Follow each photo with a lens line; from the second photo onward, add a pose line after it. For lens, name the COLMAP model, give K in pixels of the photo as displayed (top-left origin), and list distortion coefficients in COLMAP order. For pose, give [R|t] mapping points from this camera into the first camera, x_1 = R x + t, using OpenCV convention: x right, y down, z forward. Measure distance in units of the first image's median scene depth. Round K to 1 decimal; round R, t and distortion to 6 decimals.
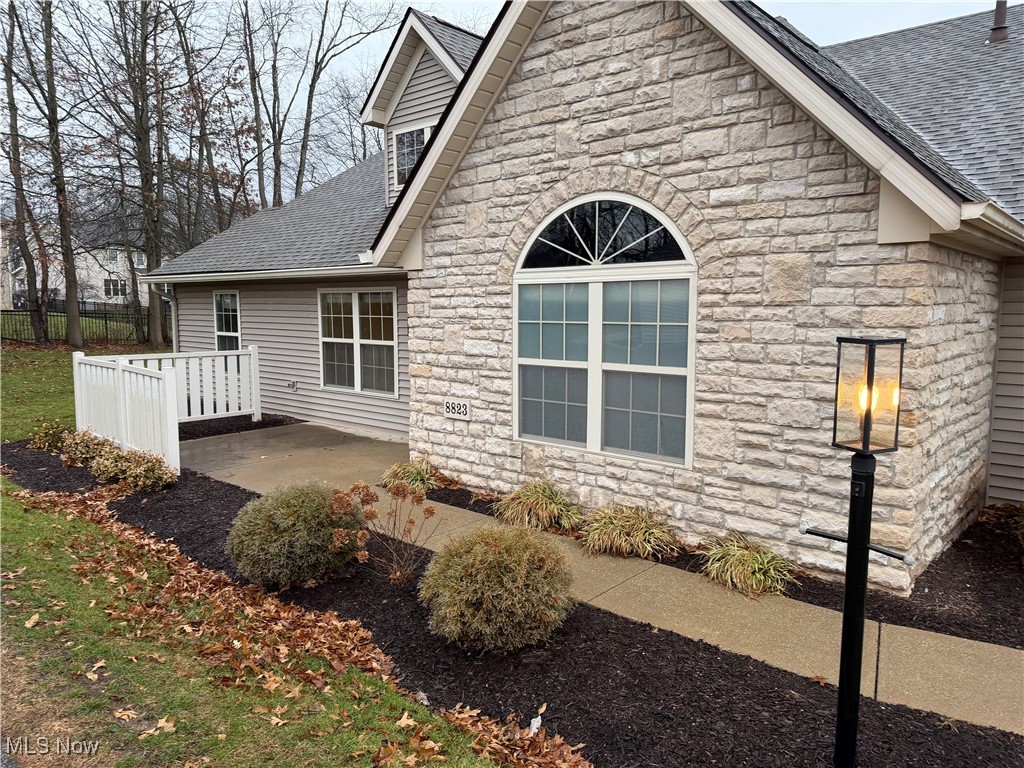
lens RADIAL K [[712.3, 0, 519.0], [0, 712.3, 382.7], [0, 0, 1]] dist [0.105730, -0.135359]
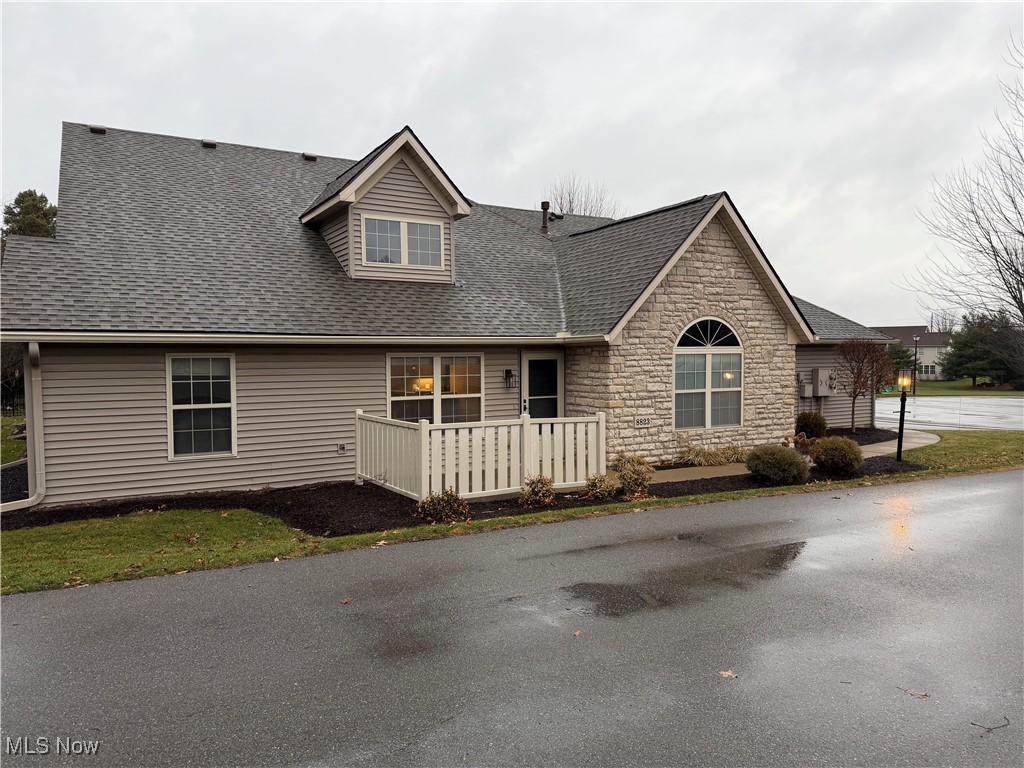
lens RADIAL K [[712.3, 0, 519.0], [0, 712.3, 382.7], [0, 0, 1]] dist [0.105730, -0.135359]
pose [[0.318540, -0.043282, 0.946921, -2.190784], [0.106070, 0.994311, 0.009766, -0.130747], [-0.941956, 0.097329, 0.321318, 0.811997]]
